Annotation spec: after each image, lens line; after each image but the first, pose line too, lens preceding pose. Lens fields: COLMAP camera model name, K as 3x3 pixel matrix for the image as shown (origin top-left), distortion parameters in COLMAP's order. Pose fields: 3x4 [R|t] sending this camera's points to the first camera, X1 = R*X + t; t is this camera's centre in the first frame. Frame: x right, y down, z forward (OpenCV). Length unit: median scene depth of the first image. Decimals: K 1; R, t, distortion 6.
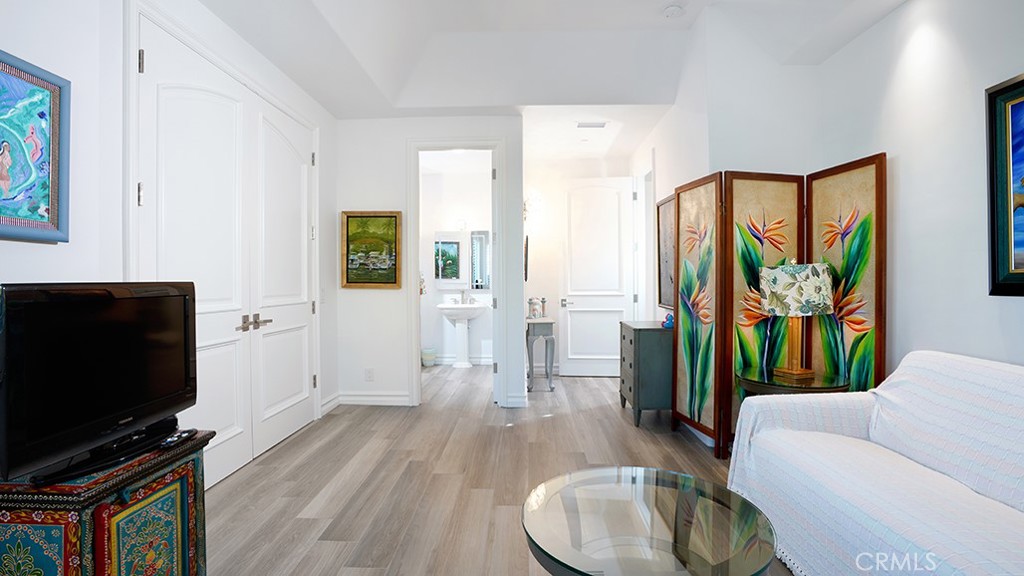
lens RADIAL K [[486.3, 0, 515.3], [0, 486.3, 284.0], [0, 0, 1]] dist [-0.041870, 0.011918]
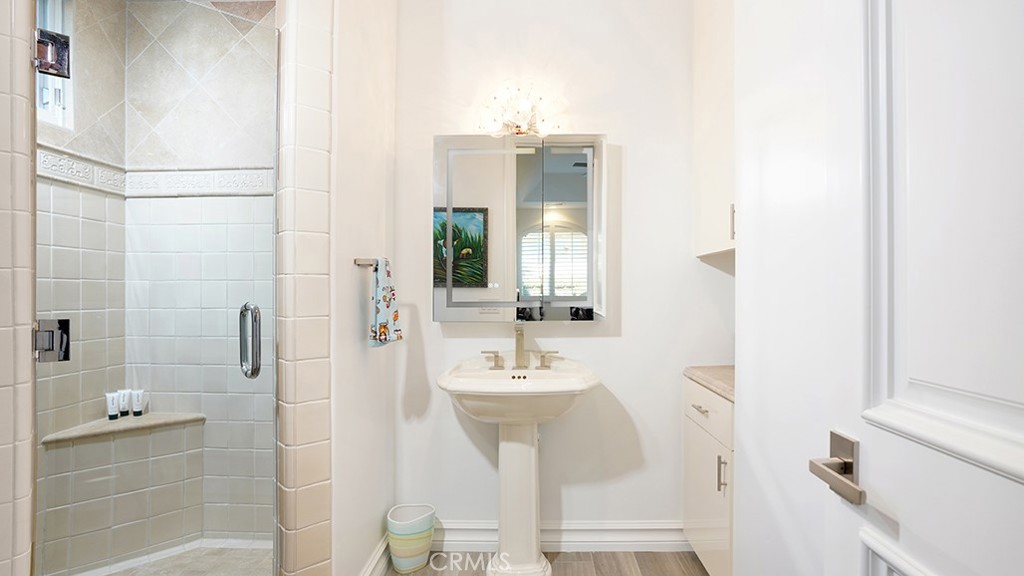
lens RADIAL K [[486.3, 0, 511.2], [0, 486.3, 289.0], [0, 0, 1]] dist [-0.041870, 0.011918]
pose [[0.999550, -0.004849, -0.029590, -0.079754], [0.004693, 0.999975, -0.005343, -0.006136], [0.029615, 0.005202, 0.999548, 0.533173]]
